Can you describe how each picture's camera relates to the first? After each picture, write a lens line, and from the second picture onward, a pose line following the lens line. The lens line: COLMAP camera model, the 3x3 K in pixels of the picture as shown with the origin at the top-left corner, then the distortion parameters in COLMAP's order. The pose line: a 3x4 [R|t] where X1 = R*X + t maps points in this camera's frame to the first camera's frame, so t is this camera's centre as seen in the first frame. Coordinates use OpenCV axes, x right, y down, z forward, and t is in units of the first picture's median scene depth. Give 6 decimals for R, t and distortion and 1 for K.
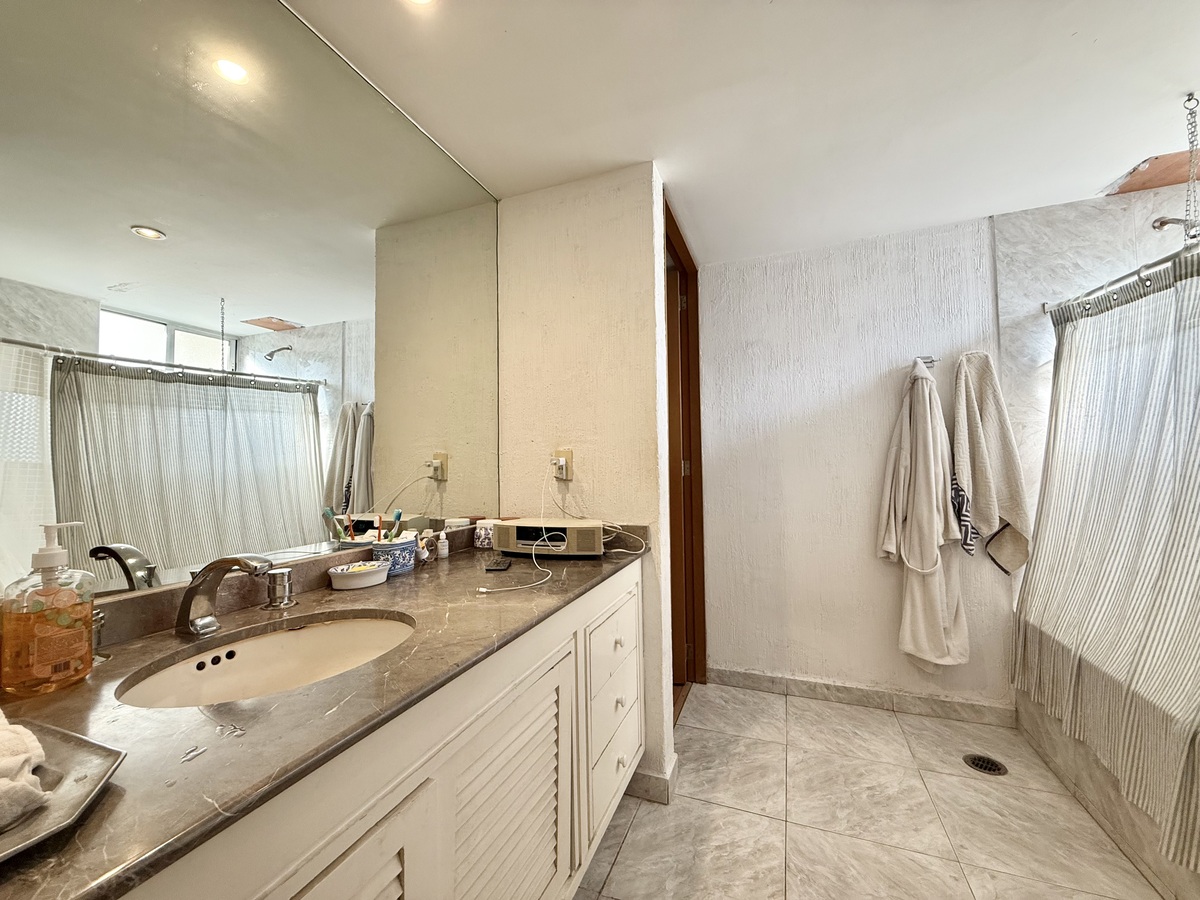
lens RADIAL K [[479.4, 0, 600.1], [0, 479.4, 449.2], [0, 0, 1]] dist [0.000879, -0.000400]
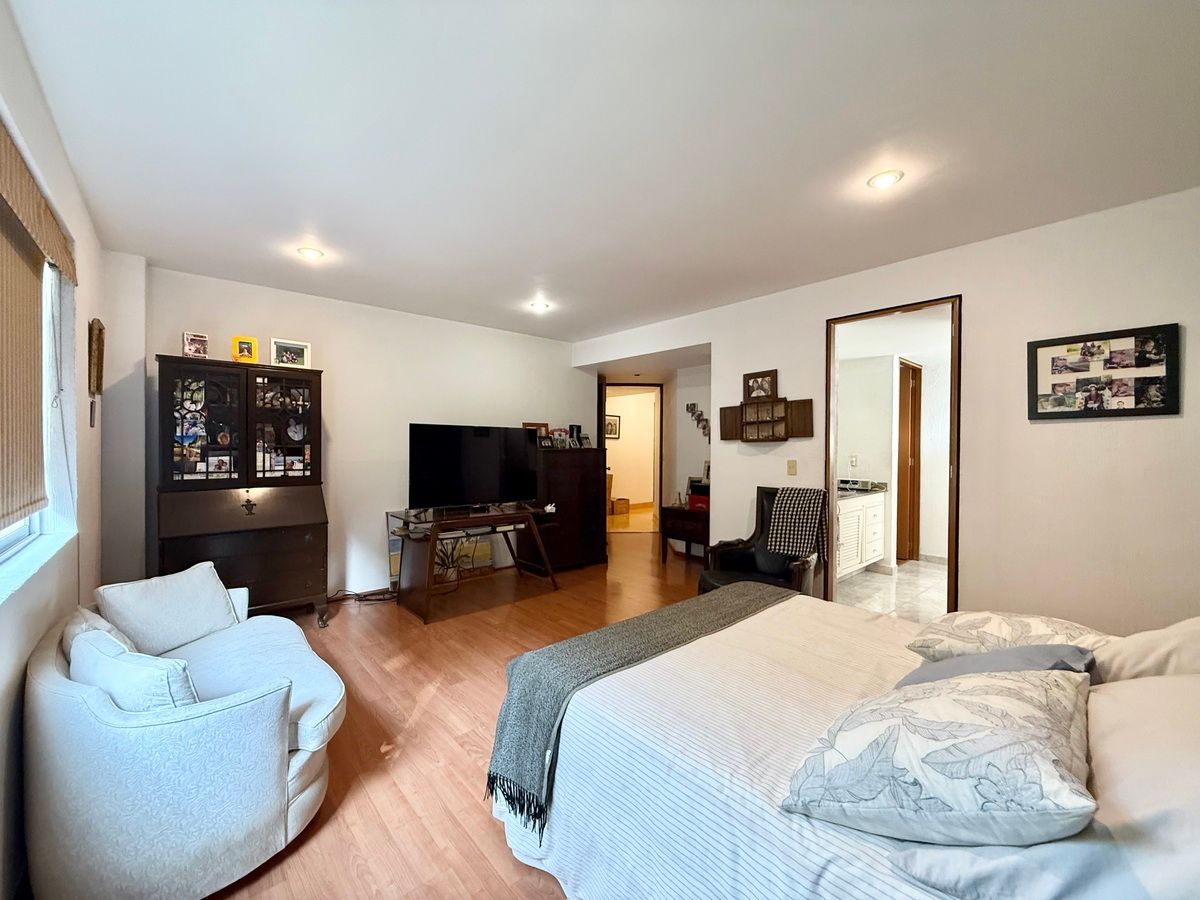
lens RADIAL K [[479.4, 0, 597.2], [0, 479.4, 449.5], [0, 0, 1]] dist [0.000879, -0.000400]
pose [[0.889027, 0.030854, -0.456814, -0.164237], [-0.007252, 0.998551, 0.053329, -0.208893], [0.457798, -0.044098, 0.887962, -2.696878]]
